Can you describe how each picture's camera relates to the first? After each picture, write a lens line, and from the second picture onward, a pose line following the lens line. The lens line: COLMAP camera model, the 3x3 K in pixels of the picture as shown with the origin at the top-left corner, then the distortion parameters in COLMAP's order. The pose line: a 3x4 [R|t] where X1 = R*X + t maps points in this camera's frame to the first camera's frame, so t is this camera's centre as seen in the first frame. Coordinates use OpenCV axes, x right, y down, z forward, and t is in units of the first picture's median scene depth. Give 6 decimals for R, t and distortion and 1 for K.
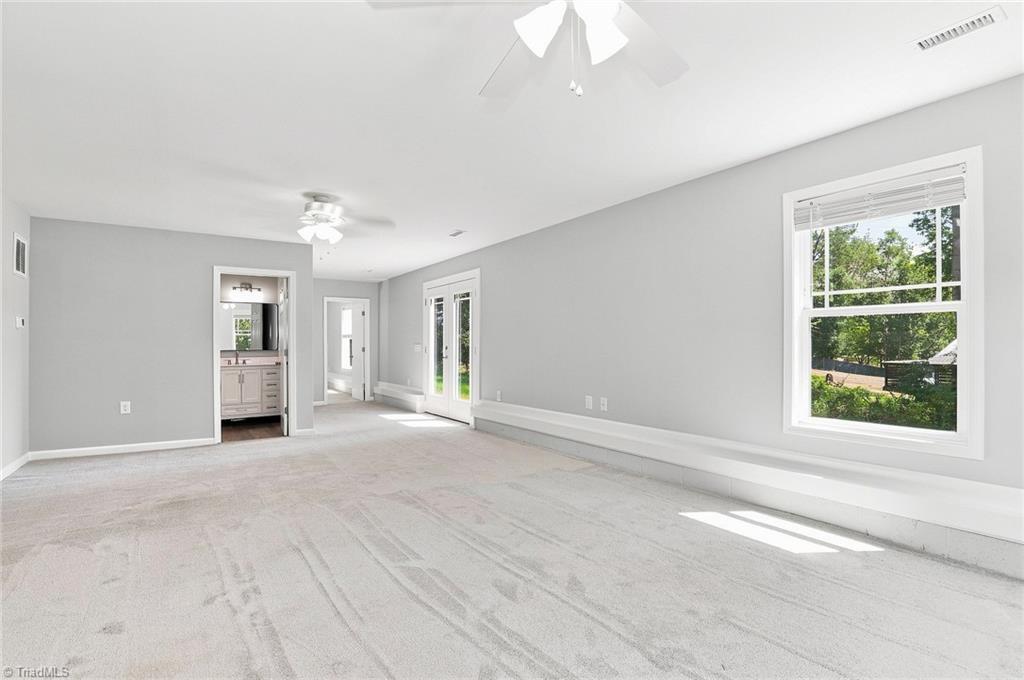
lens RADIAL K [[475.9, 0, 512.0], [0, 475.9, 340.0], [0, 0, 1]] dist [-0.026805, 0.000682]
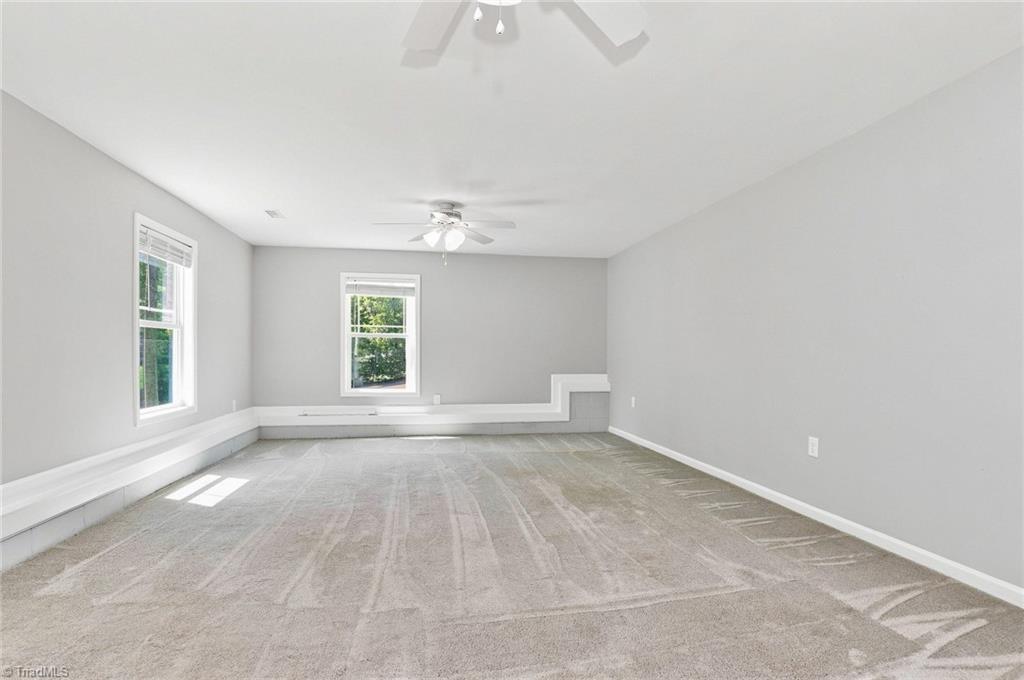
lens RADIAL K [[475.9, 0, 512.0], [0, 475.9, 340.0], [0, 0, 1]] dist [-0.026805, 0.000682]
pose [[-0.895000, 0.007779, 0.445999, -0.758551], [-0.006710, 0.999500, -0.030898, 0.030239], [-0.446016, -0.030647, -0.894500, 1.779515]]
